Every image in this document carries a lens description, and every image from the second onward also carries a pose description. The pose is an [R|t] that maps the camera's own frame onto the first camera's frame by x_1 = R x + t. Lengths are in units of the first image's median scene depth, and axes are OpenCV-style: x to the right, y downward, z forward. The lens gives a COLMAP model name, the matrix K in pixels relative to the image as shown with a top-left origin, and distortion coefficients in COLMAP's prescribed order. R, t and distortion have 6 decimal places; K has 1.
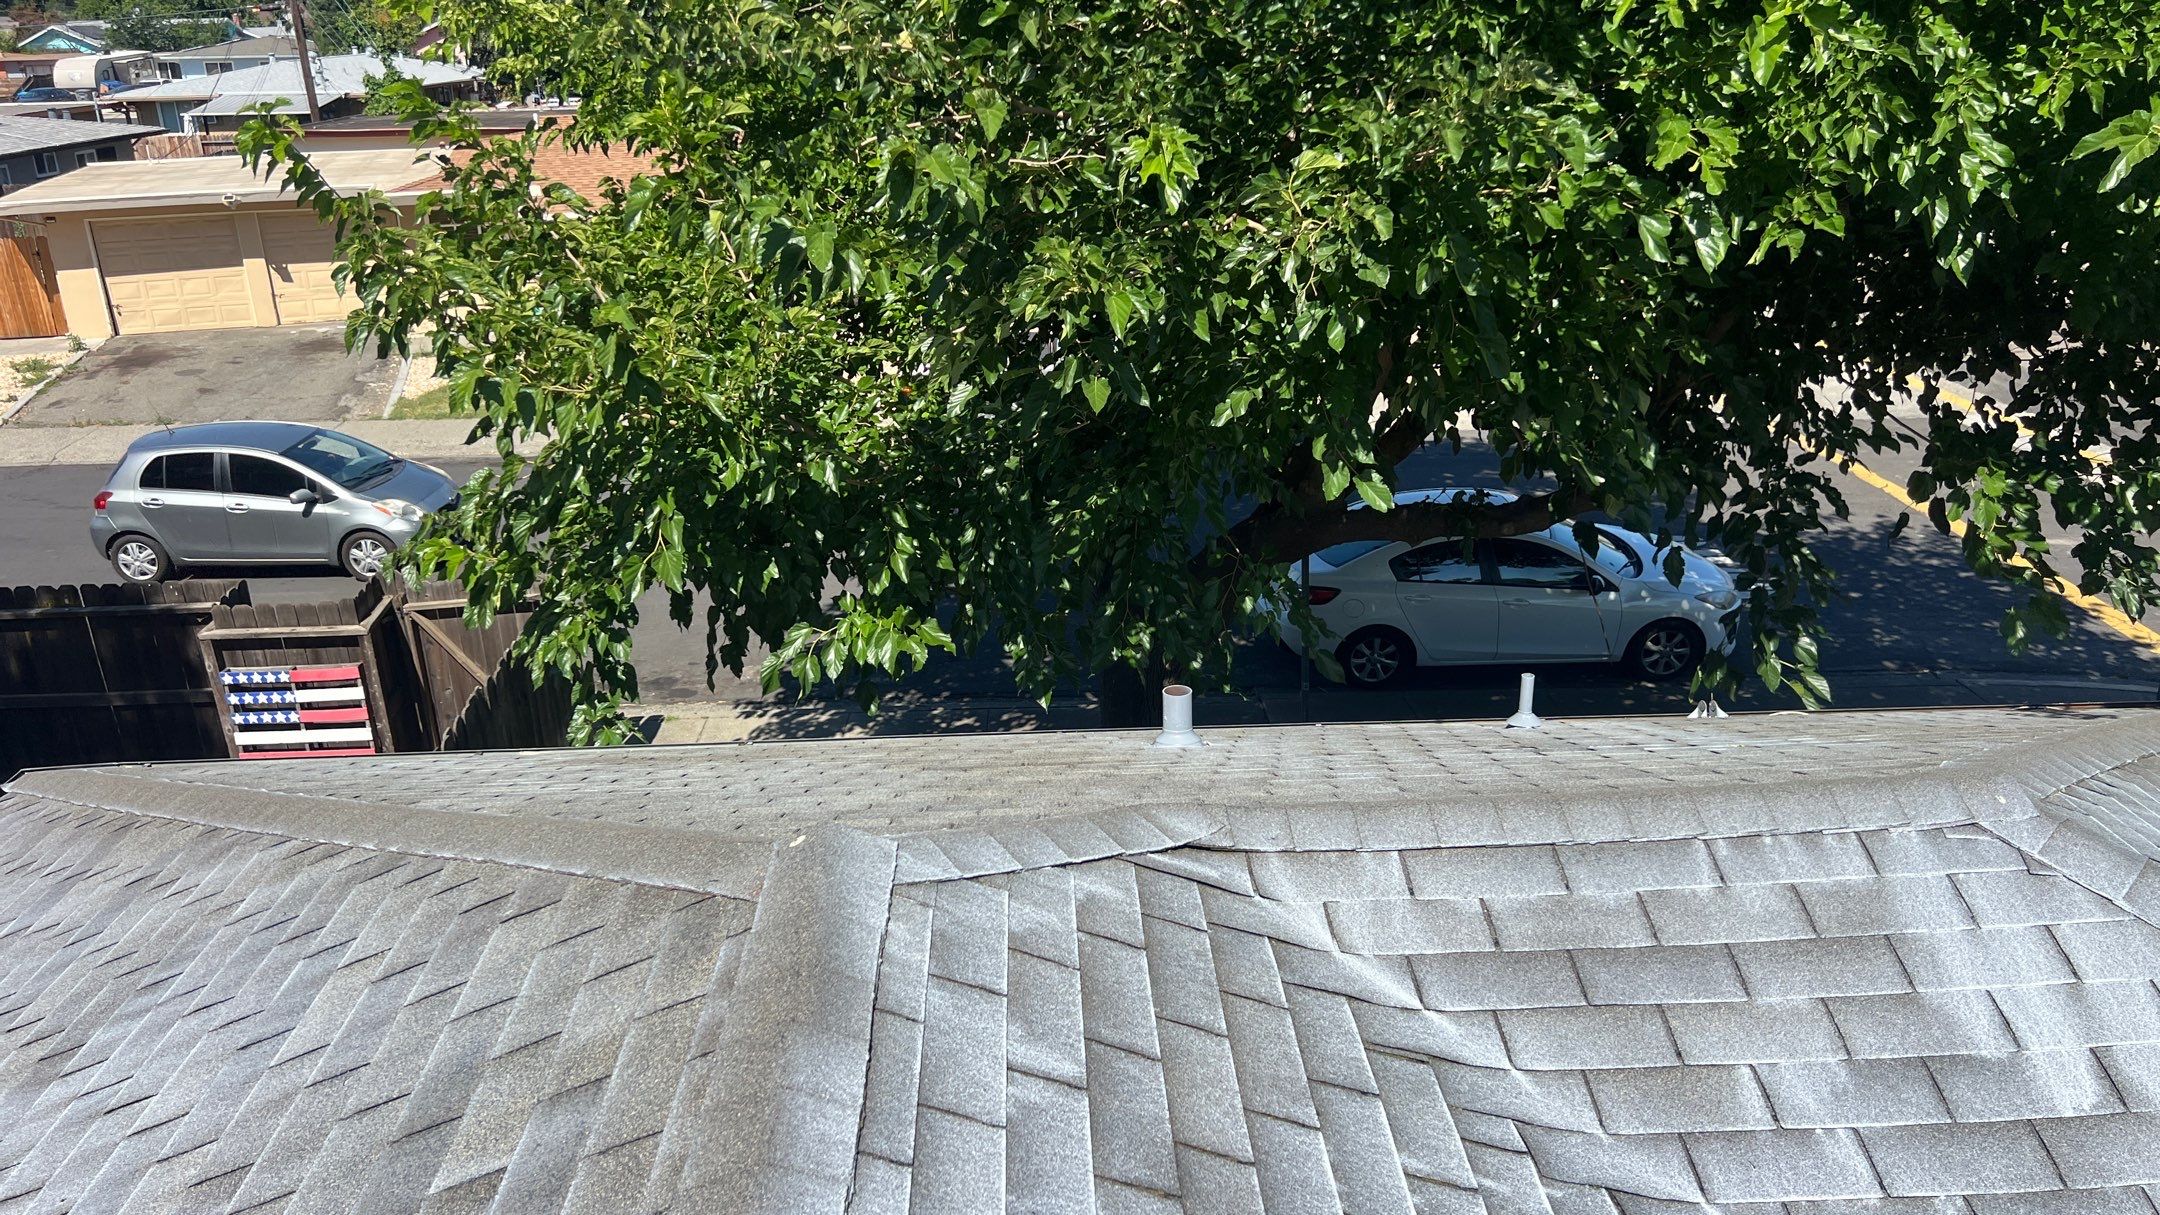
lens RADIAL K [[1617.8, 0, 1080.6], [0, 1617.8, 612.5], [0, 0, 1]] dist [0.054341, -0.065650]
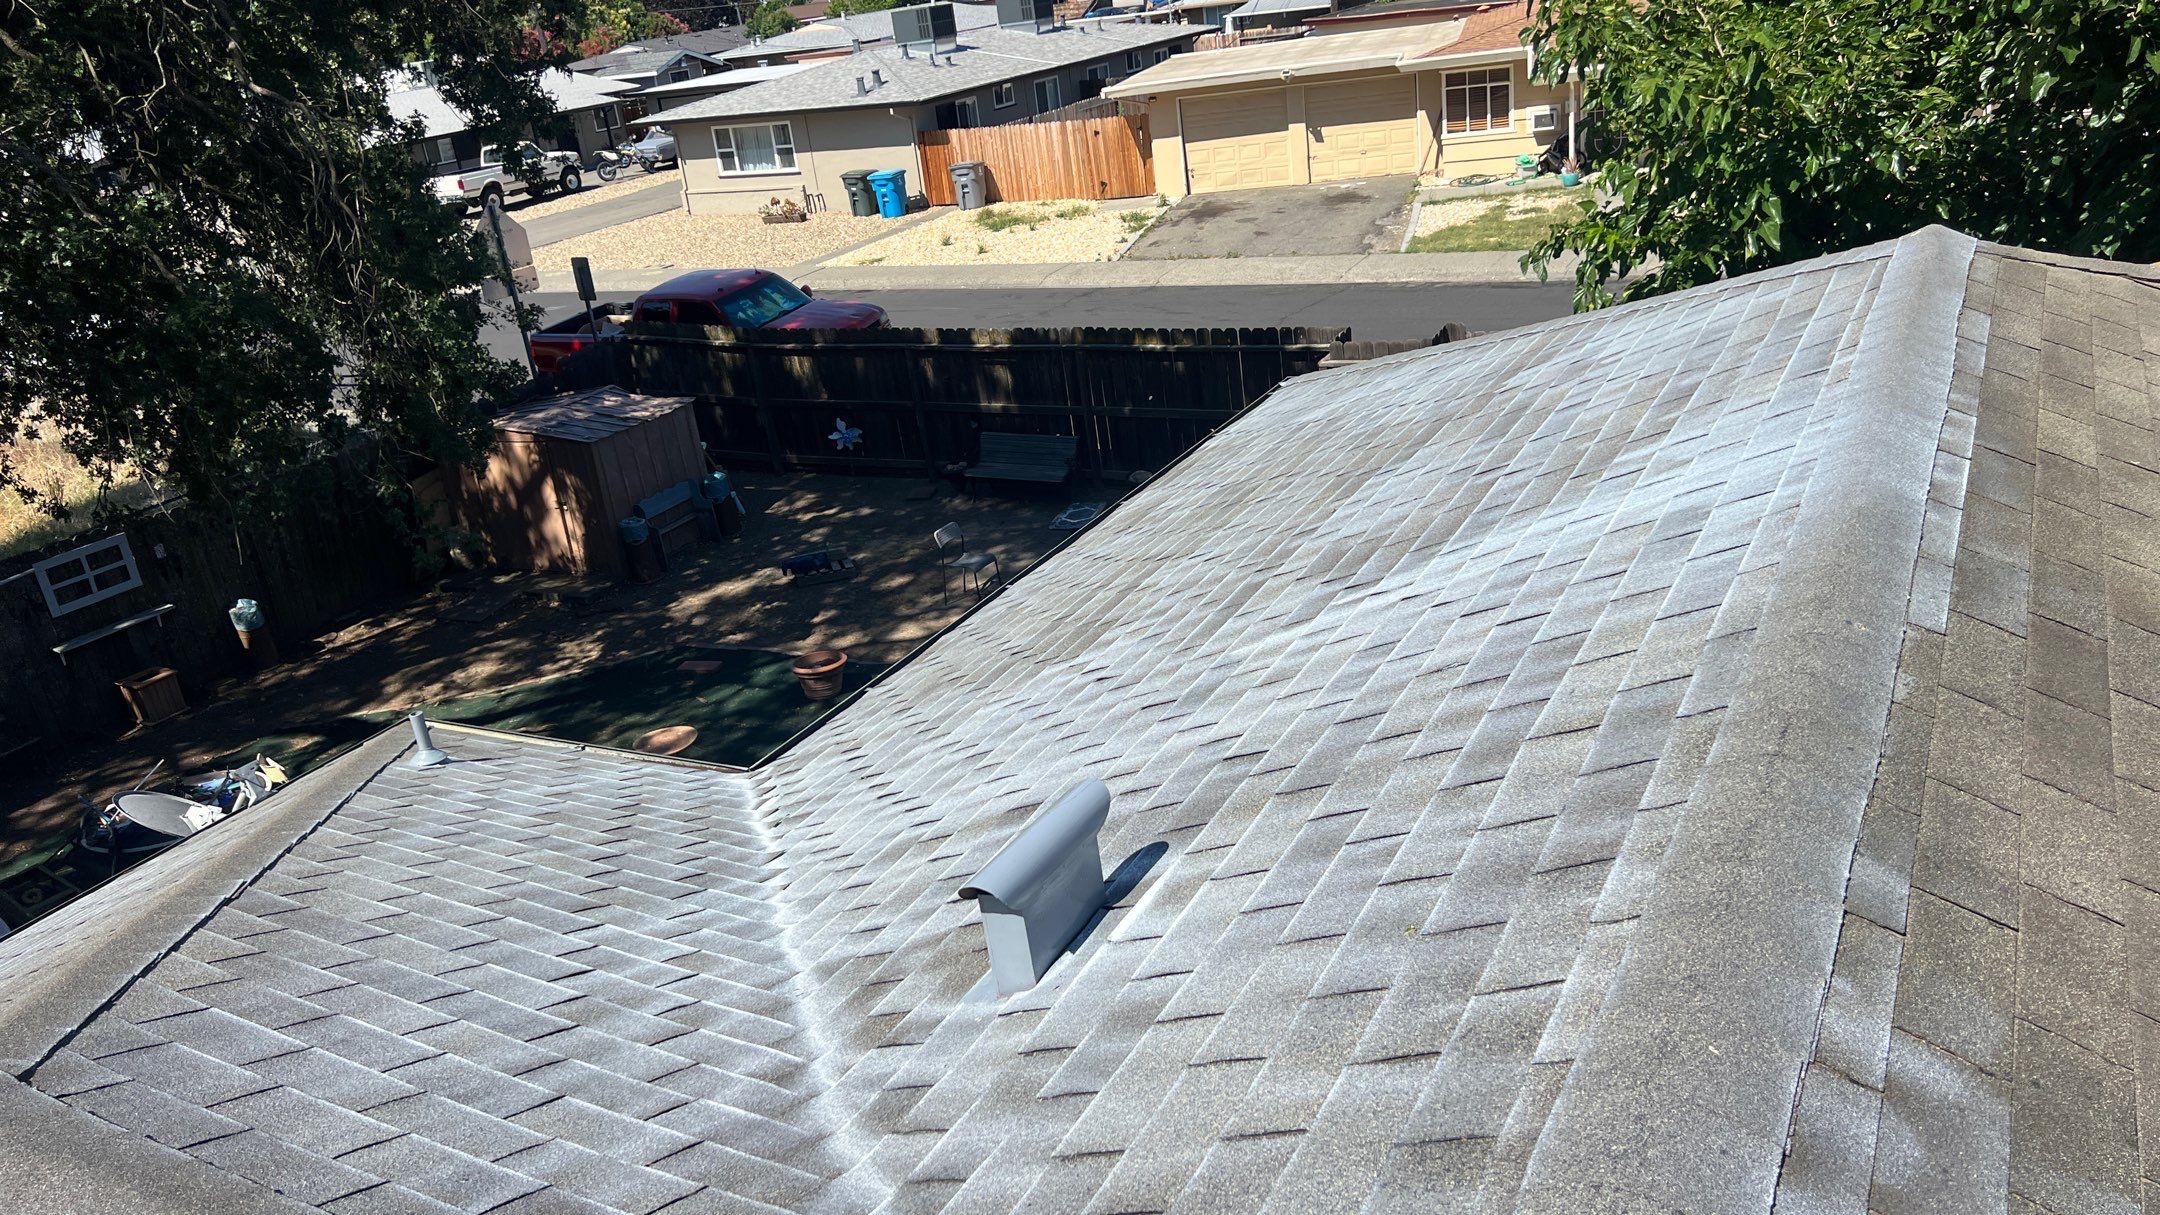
lens RADIAL K [[1617.8, 0, 1102.9], [0, 1617.8, 604.2], [0, 0, 1]] dist [0.054341, -0.065650]
pose [[0.859601, 0.110009, -0.498983, -0.010481], [-0.080727, 0.993523, 0.079971, 0.198911], [0.504549, -0.028462, 0.862914, -0.424957]]
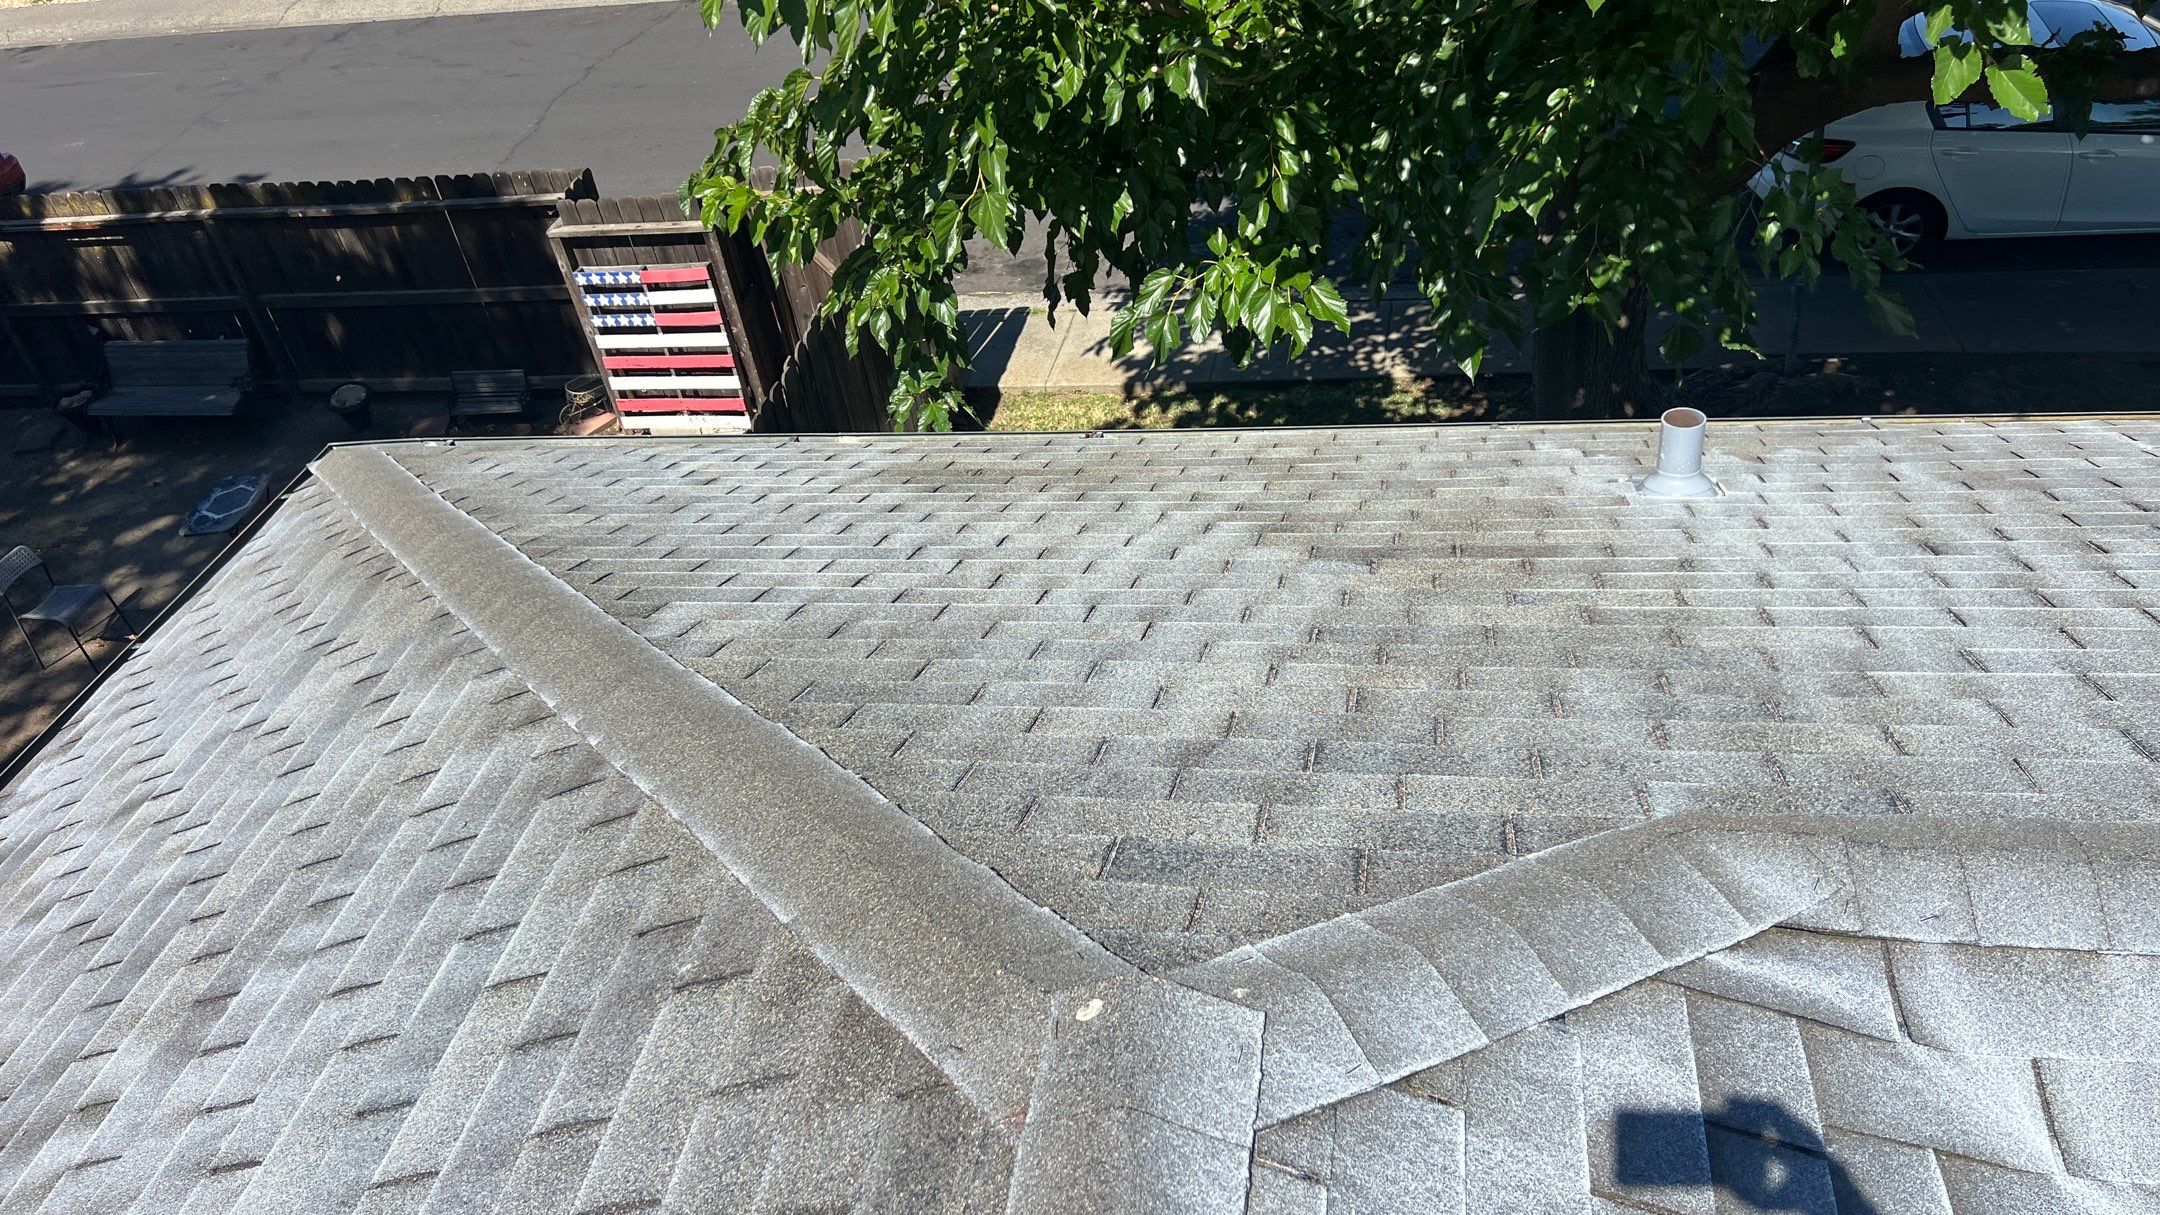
lens RADIAL K [[1617.8, 0, 1070.5], [0, 1617.8, 632.1], [0, 0, 1]] dist [0.054341, -0.065650]
pose [[0.971129, 0.048649, -0.233543, -0.022329], [0.024011, 0.954080, 0.298587, -0.065021], [0.237344, -0.295574, 0.925367, 0.211214]]
